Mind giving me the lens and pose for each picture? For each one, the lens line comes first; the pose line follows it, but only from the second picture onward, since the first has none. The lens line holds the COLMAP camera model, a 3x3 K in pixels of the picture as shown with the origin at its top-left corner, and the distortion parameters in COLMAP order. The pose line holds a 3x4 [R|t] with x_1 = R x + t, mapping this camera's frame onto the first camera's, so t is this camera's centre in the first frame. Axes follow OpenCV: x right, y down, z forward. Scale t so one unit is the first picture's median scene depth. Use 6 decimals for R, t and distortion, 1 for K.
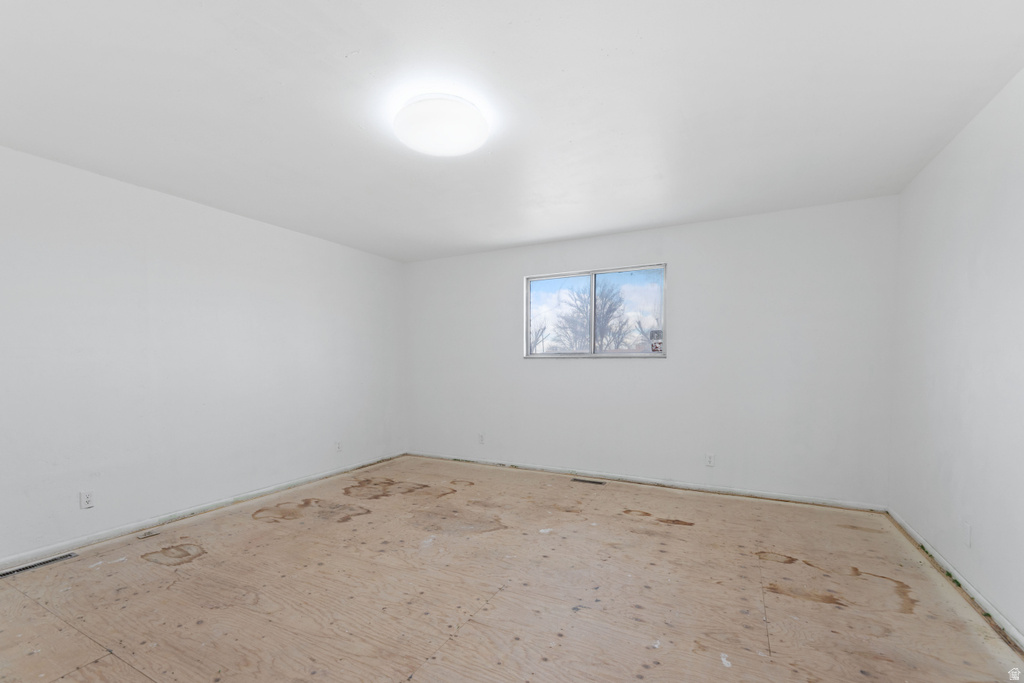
lens RADIAL K [[417.6, 0, 511.8], [0, 417.6, 346.1], [0, 0, 1]] dist [-0.000653, -0.000320]
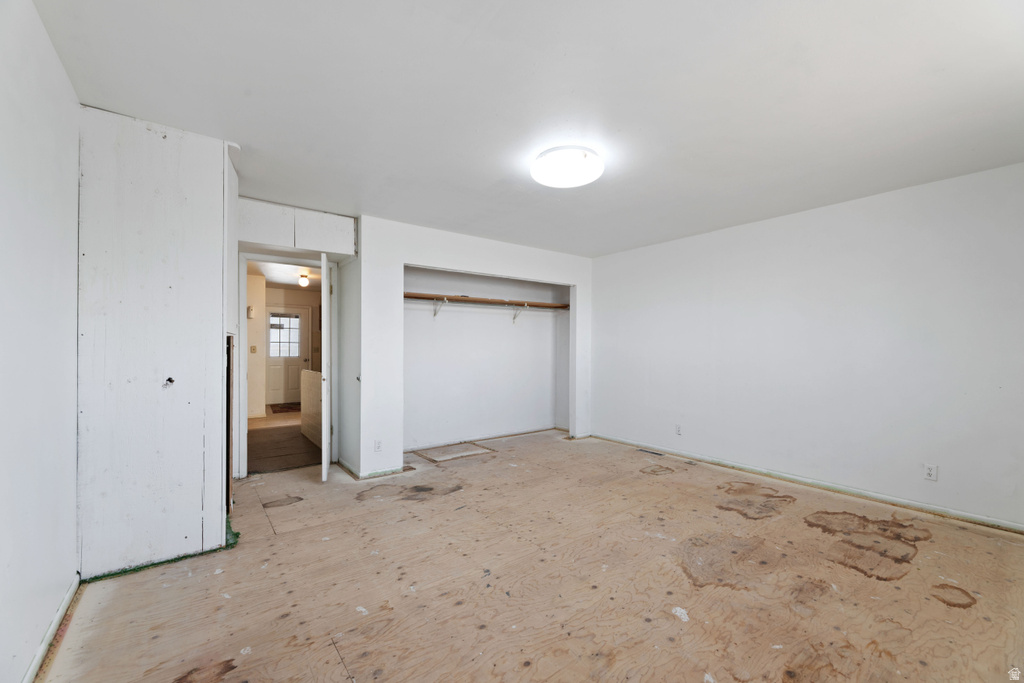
lens RADIAL K [[417.6, 0, 510.0], [0, 417.6, 344.1], [0, 0, 1]] dist [-0.000653, -0.000320]
pose [[-0.414093, -0.006751, -0.910210, 0.688567], [0.031462, 0.999269, -0.021725, 0.031526], [0.909691, -0.037633, -0.413577, 0.926207]]
